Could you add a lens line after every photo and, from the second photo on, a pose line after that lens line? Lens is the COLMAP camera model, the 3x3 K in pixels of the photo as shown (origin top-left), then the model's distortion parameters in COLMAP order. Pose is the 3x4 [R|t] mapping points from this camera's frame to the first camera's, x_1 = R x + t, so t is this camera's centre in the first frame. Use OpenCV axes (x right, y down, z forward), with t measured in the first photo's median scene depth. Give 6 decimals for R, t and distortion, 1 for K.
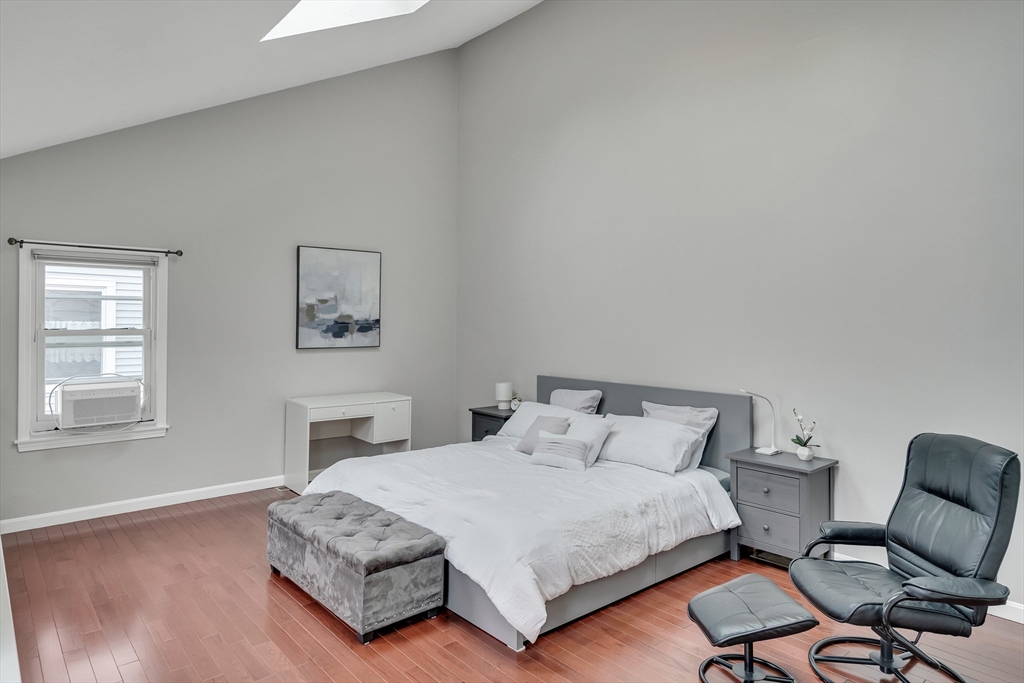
lens RADIAL K [[612.1, 0, 520.4], [0, 612.1, 323.2], [0, 0, 1]] dist [-0.003518, 0.003009]
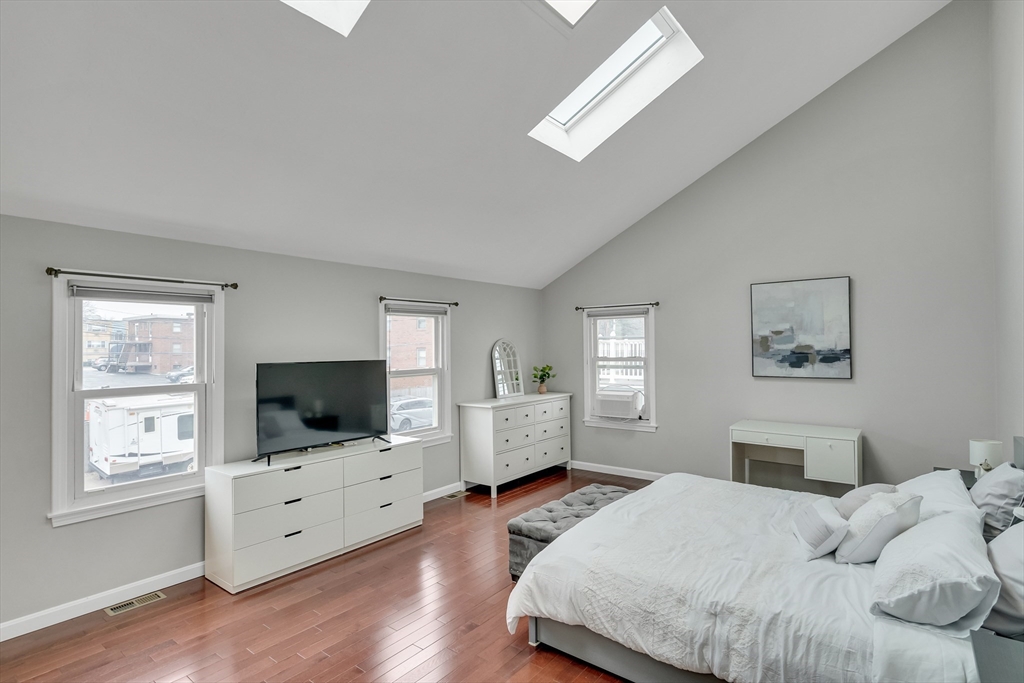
lens RADIAL K [[517.3, 0, 519.3], [0, 517.3, 344.7], [0, 0, 1]] dist [0.002800, 0.001249]
pose [[0.193227, -0.010643, -0.981096, 0.611951], [0.007320, 0.999929, -0.009405, -0.012930], [0.981127, -0.005365, 0.193291, 0.505954]]
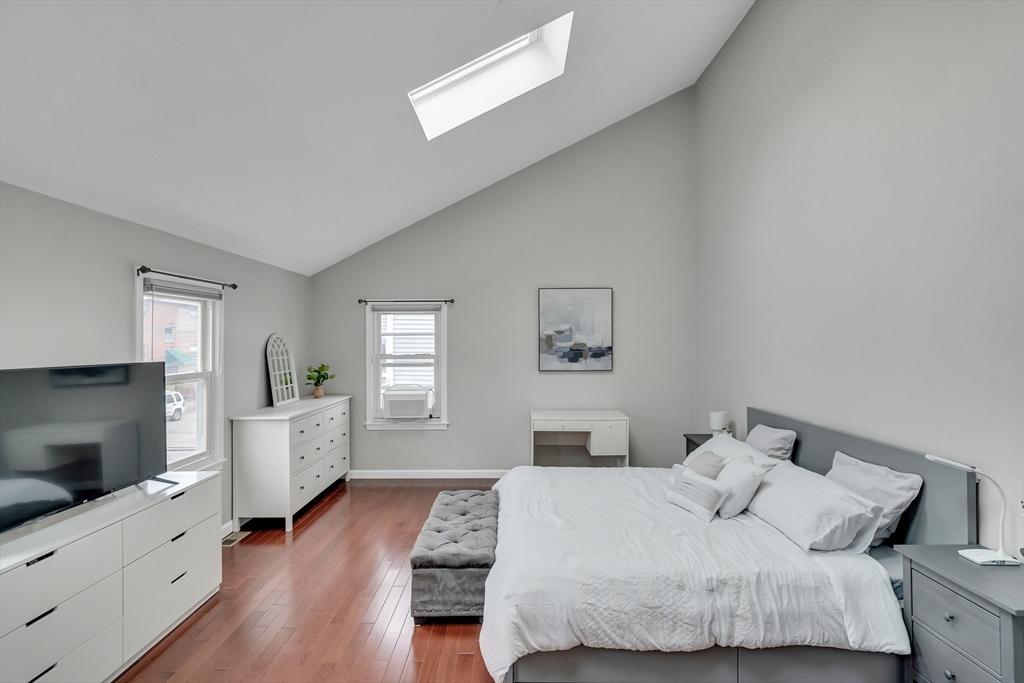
lens RADIAL K [[497.7, 0, 517.5], [0, 497.7, 342.0], [0, 0, 1]] dist [-0.003977, 0.002021]
pose [[0.753180, -0.006502, -0.657782, 0.347427], [0.003827, 0.999978, -0.005502, -0.014702], [0.657803, 0.001627, 0.753188, 0.257765]]
